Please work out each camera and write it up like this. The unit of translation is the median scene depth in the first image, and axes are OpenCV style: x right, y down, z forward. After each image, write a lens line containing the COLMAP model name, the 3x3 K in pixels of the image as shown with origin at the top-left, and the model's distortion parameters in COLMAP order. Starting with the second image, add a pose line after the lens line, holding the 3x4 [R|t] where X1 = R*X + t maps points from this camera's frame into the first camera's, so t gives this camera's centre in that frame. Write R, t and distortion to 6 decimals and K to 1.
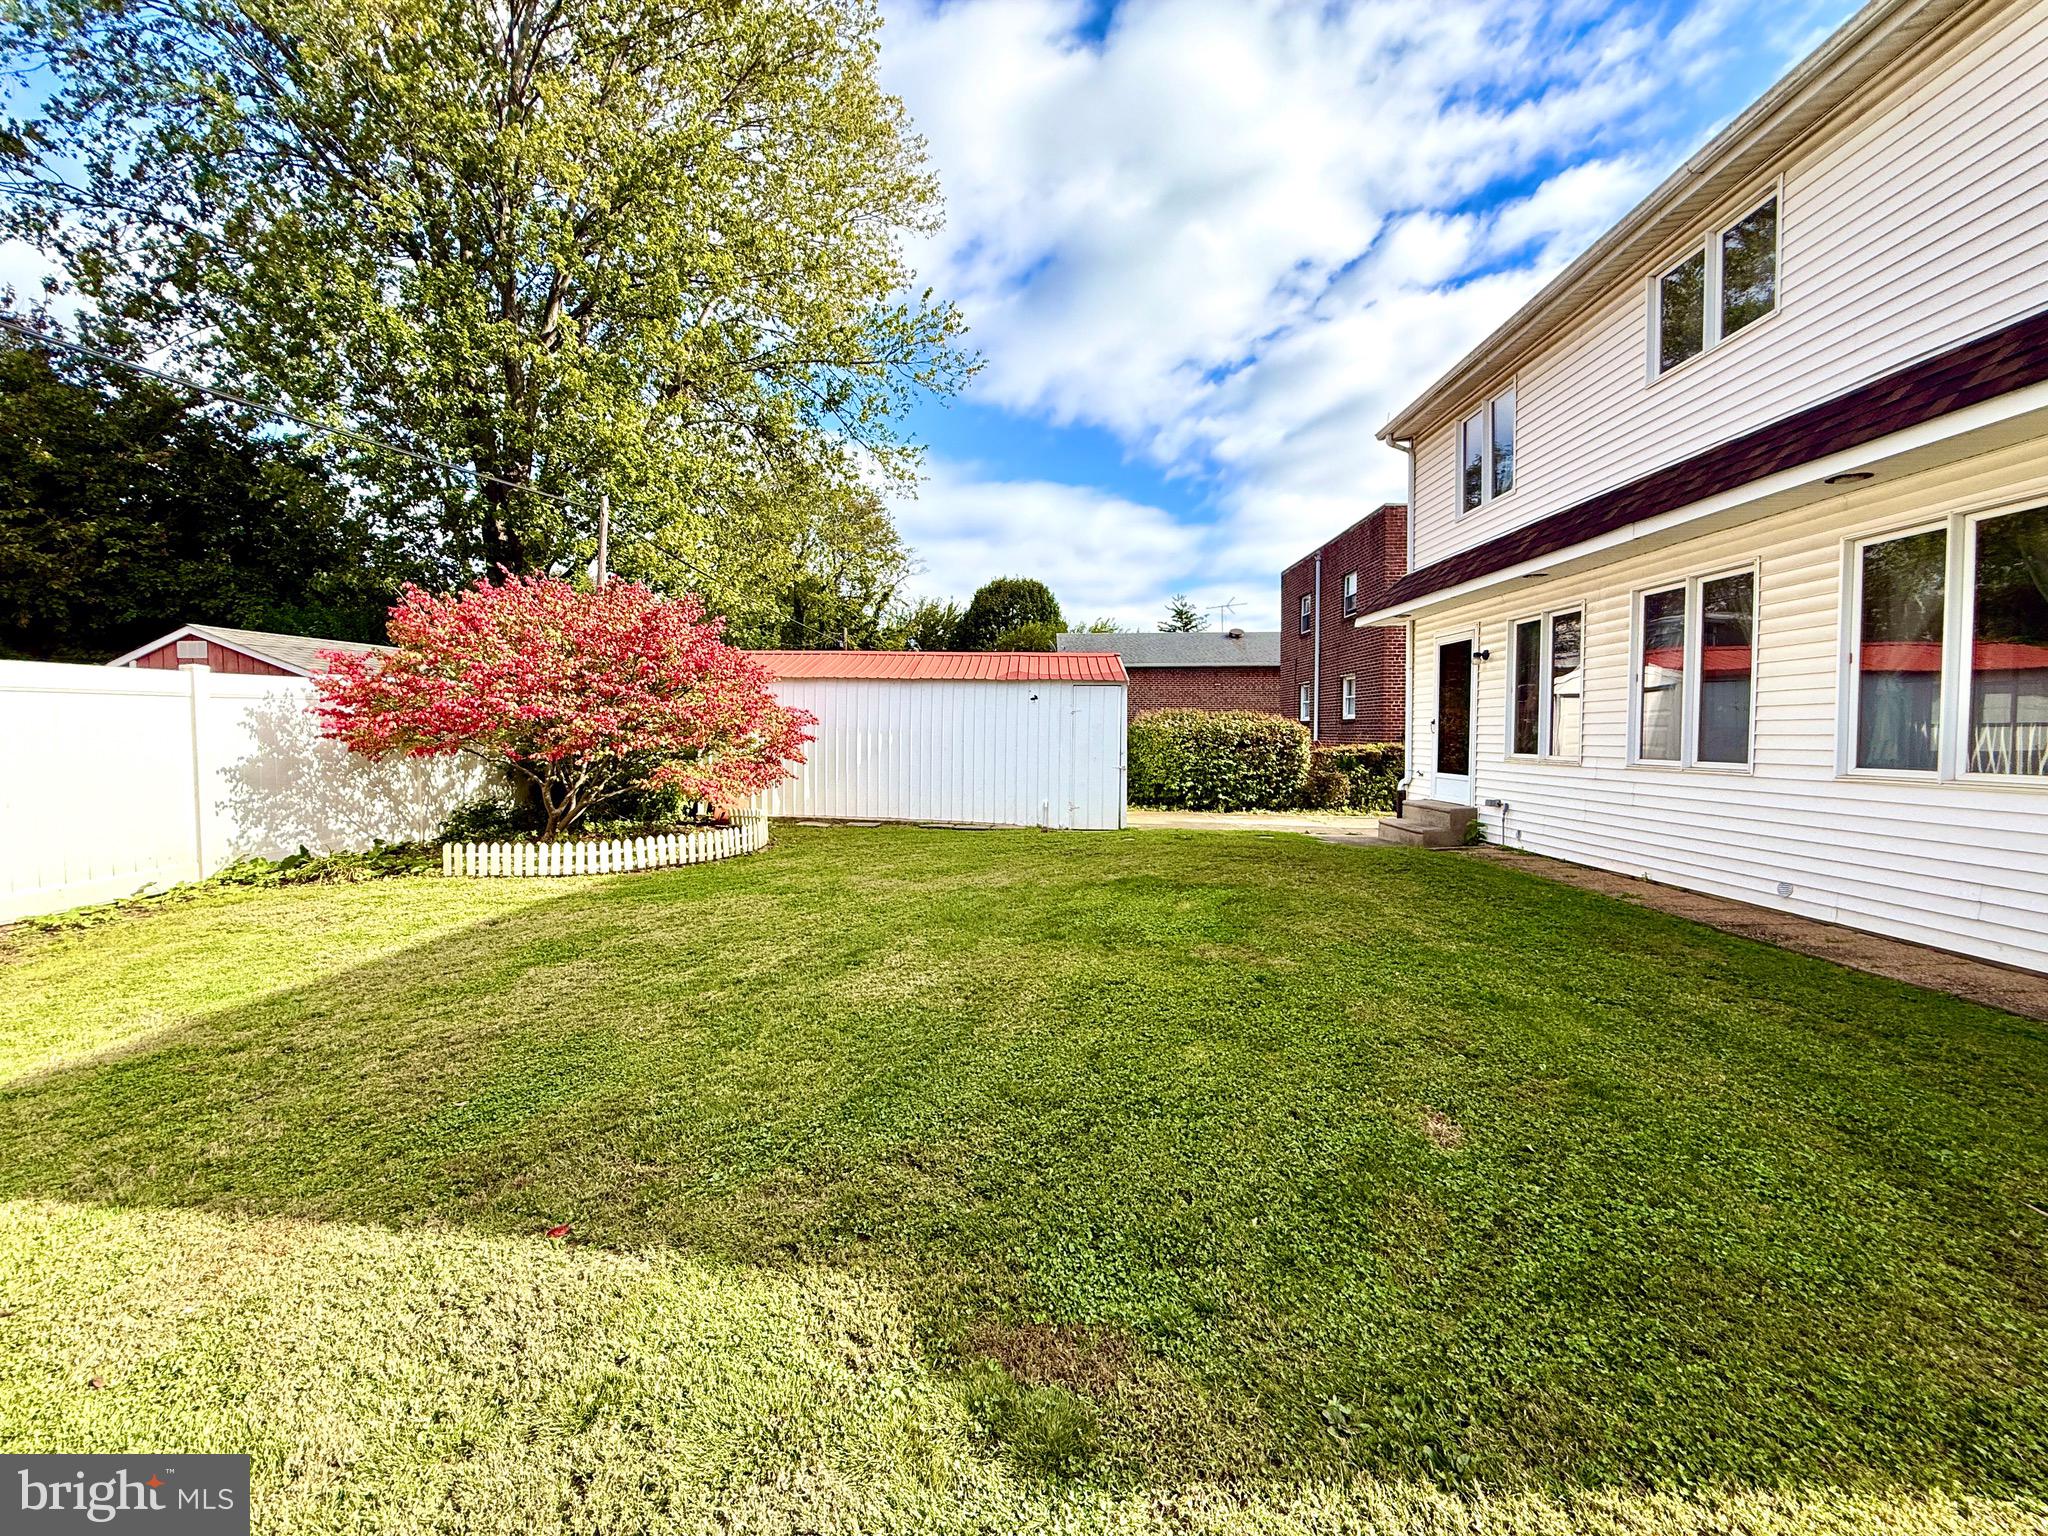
lens RADIAL K [[810.8, 0, 1024.0], [0, 810.8, 768.0], [0, 0, 1]] dist [0.003533, 0.000023]
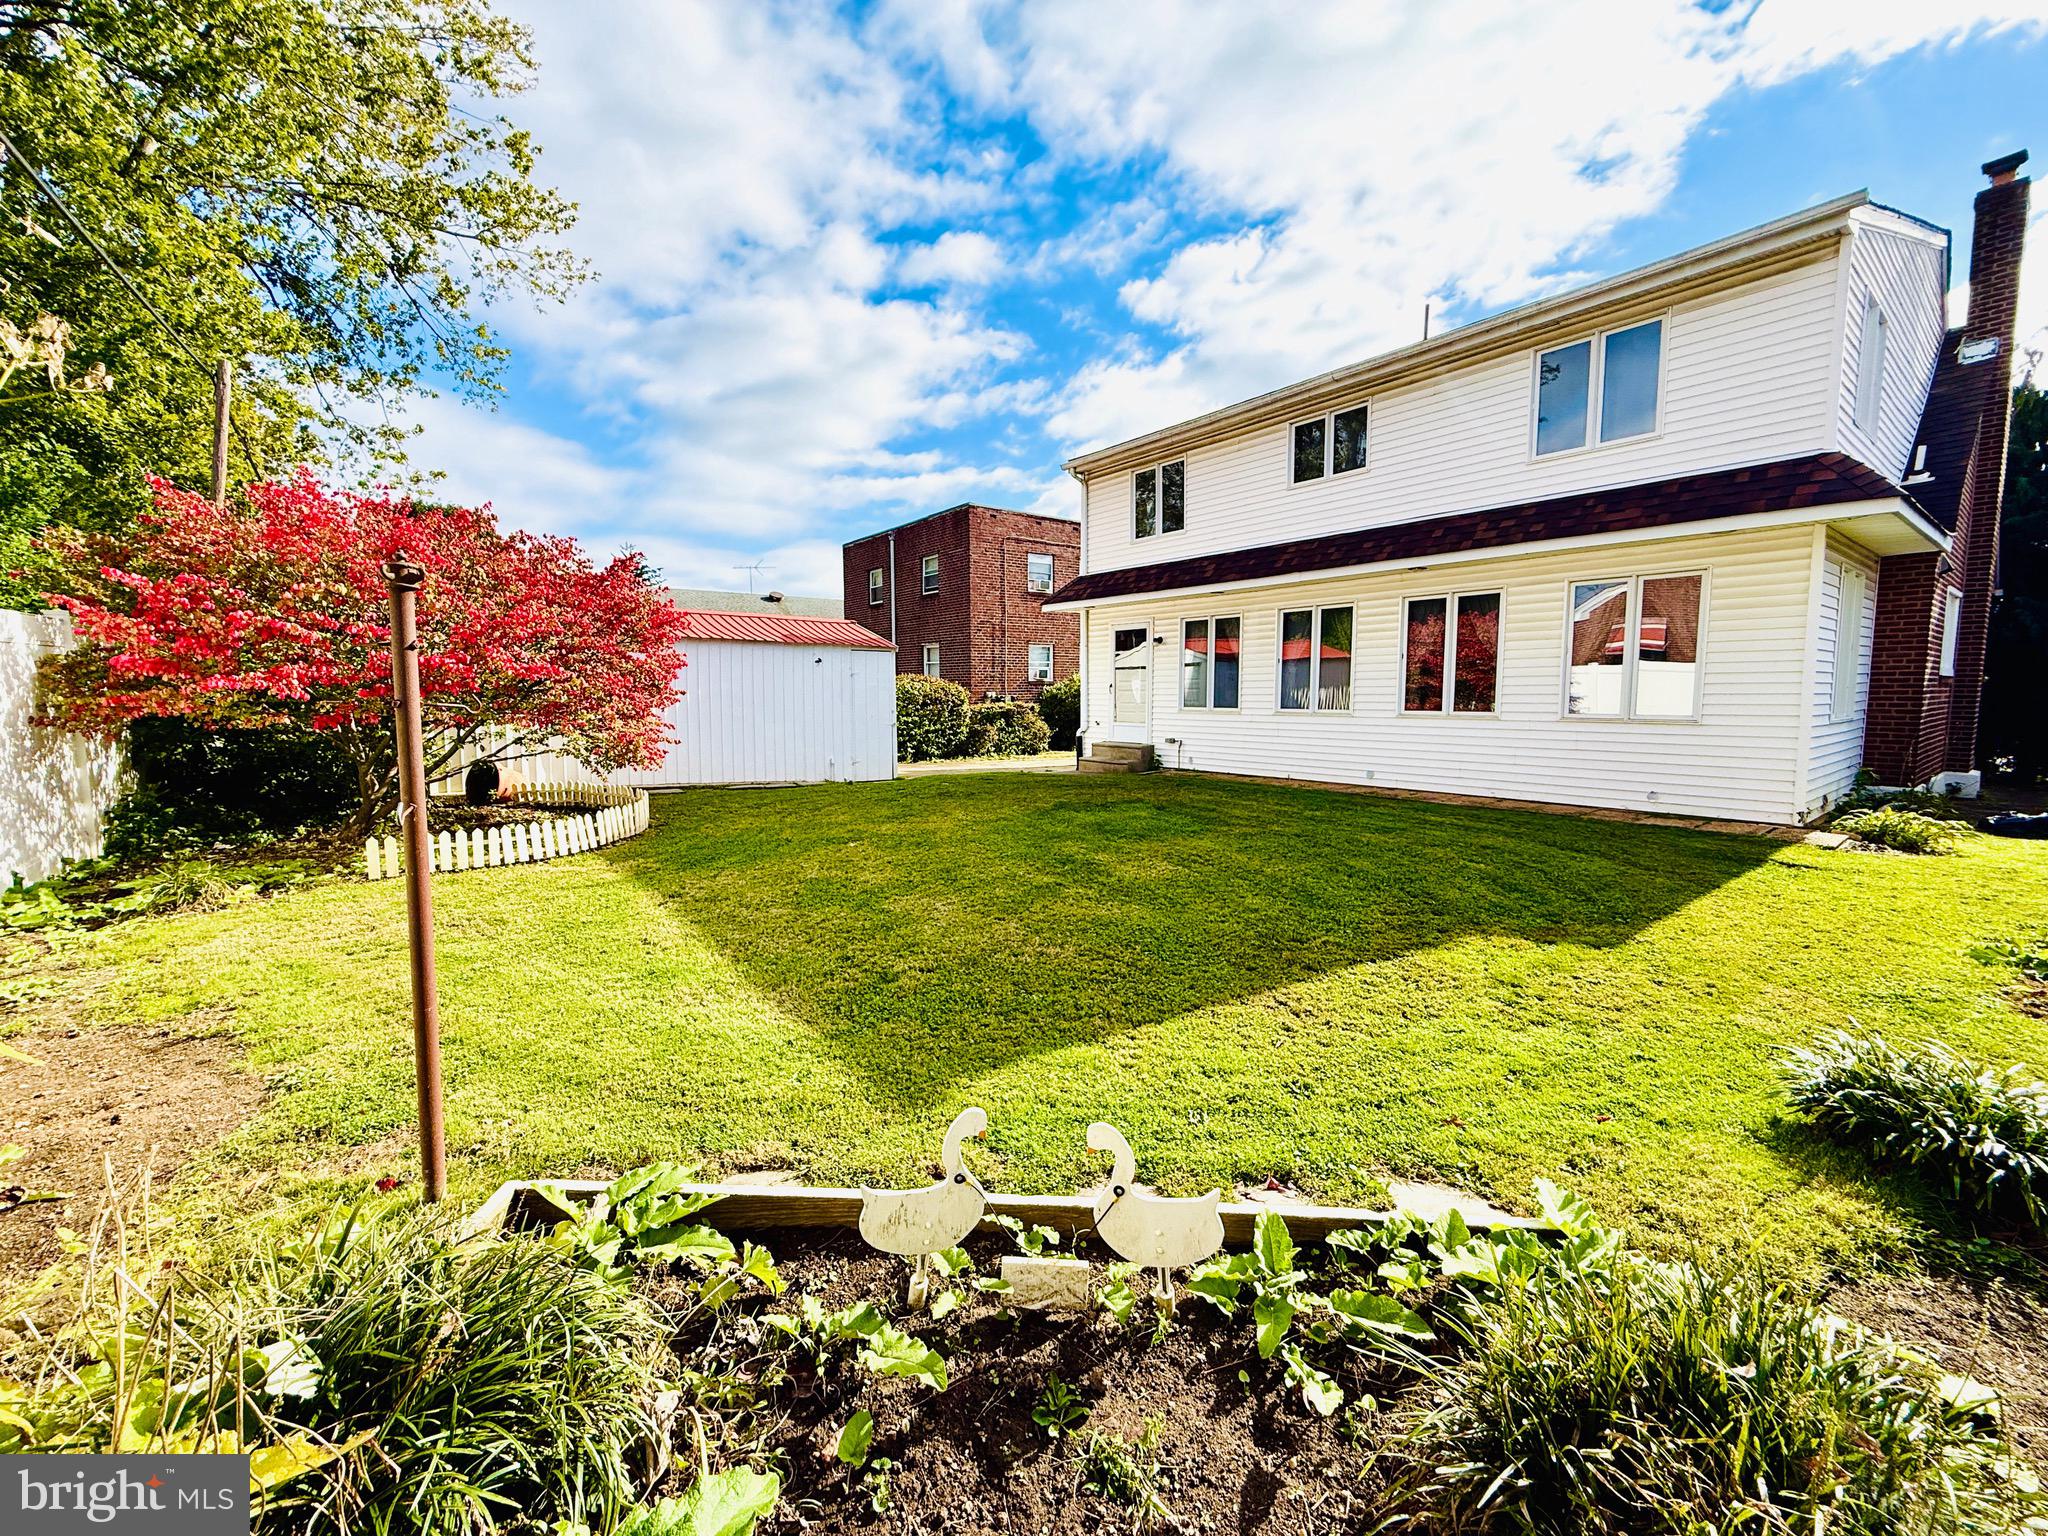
lens RADIAL K [[773.4, 0, 1044.3], [0, 773.4, 764.5], [0, 0, 1]] dist [-0.010996, -0.000013]
pose [[0.755080, -0.063879, 0.652513, -0.419952], [0.031077, 0.997611, 0.061701, -0.006266], [-0.654895, -0.026311, 0.755261, 0.064765]]
